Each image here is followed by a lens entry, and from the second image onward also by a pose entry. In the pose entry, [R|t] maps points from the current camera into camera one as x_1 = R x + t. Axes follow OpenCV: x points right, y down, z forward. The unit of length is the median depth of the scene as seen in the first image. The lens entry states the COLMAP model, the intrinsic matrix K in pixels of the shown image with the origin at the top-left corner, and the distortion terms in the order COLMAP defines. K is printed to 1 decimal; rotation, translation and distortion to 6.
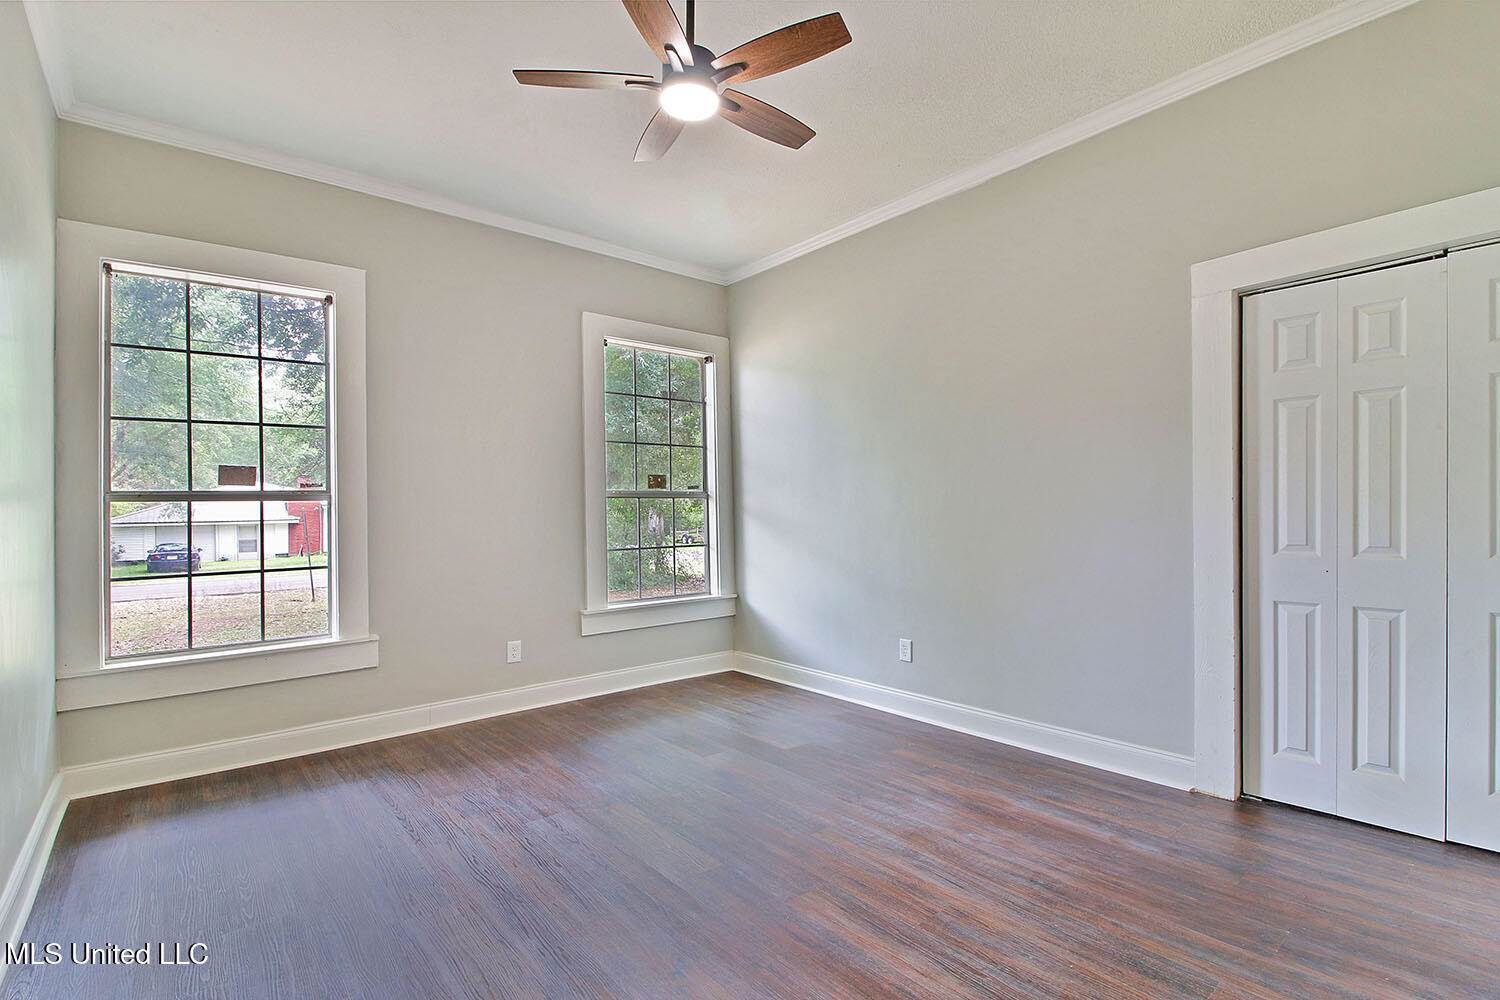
lens RADIAL K [[702.7, 0, 742.3], [0, 702.7, 506.5], [0, 0, 1]] dist [0.002134, -0.010931]
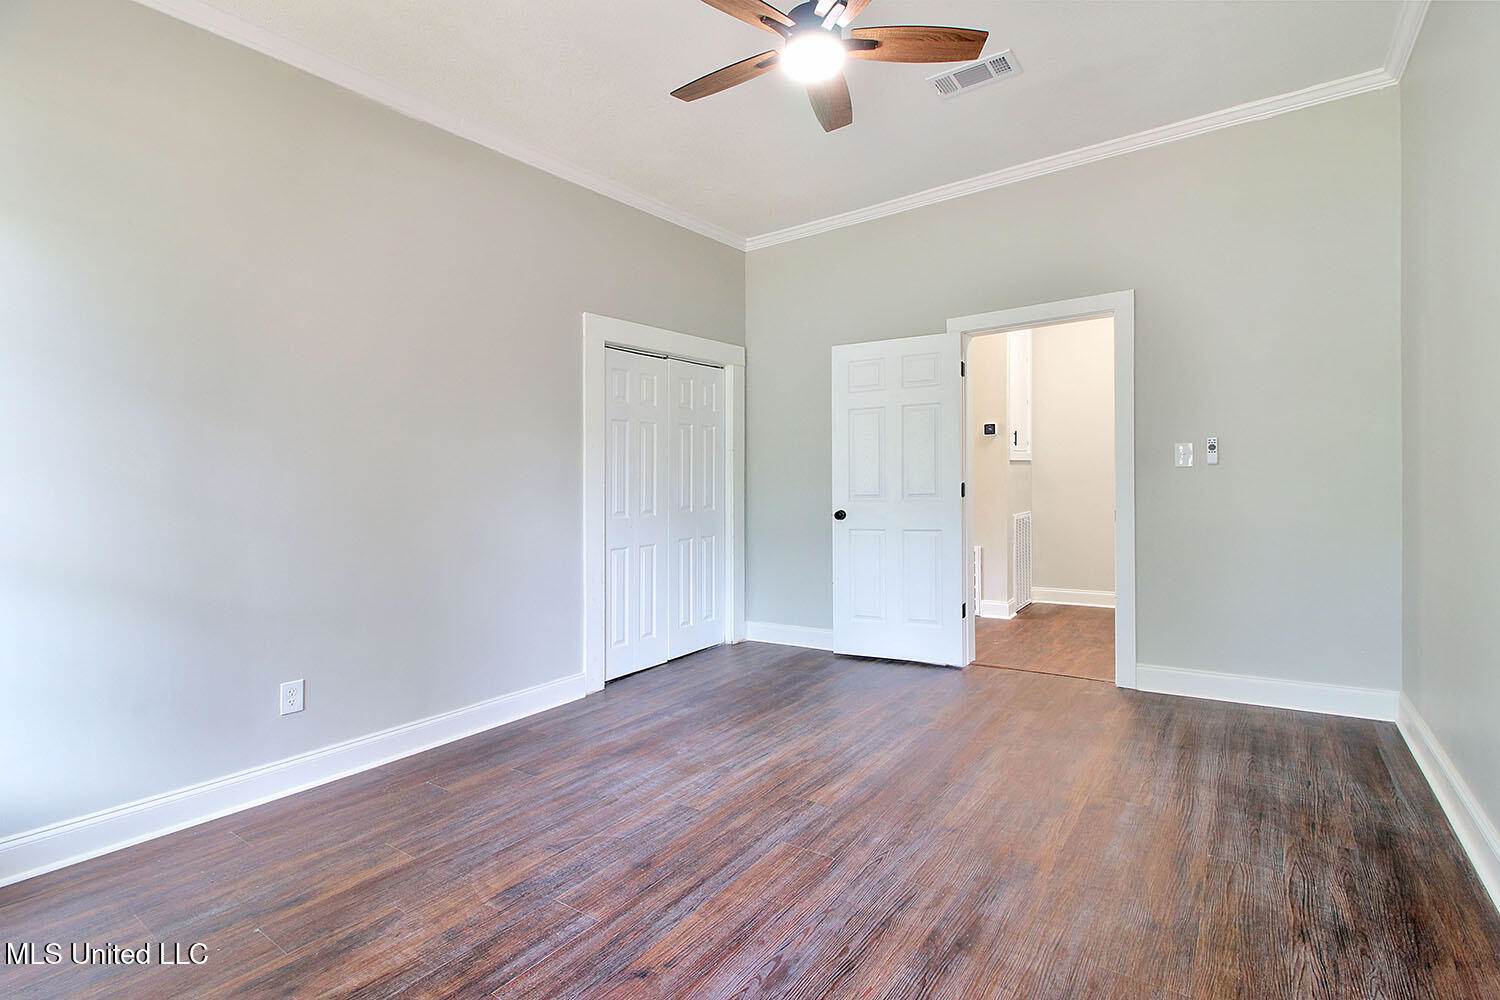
lens RADIAL K [[702.7, 0, 745.0], [0, 702.7, 492.7], [0, 0, 1]] dist [0.002134, -0.010931]
pose [[-0.259054, 0.013330, 0.965771, -0.892045], [0.016035, 0.999826, -0.009499, 0.026555], [-0.965730, 0.013025, -0.259223, 1.196504]]
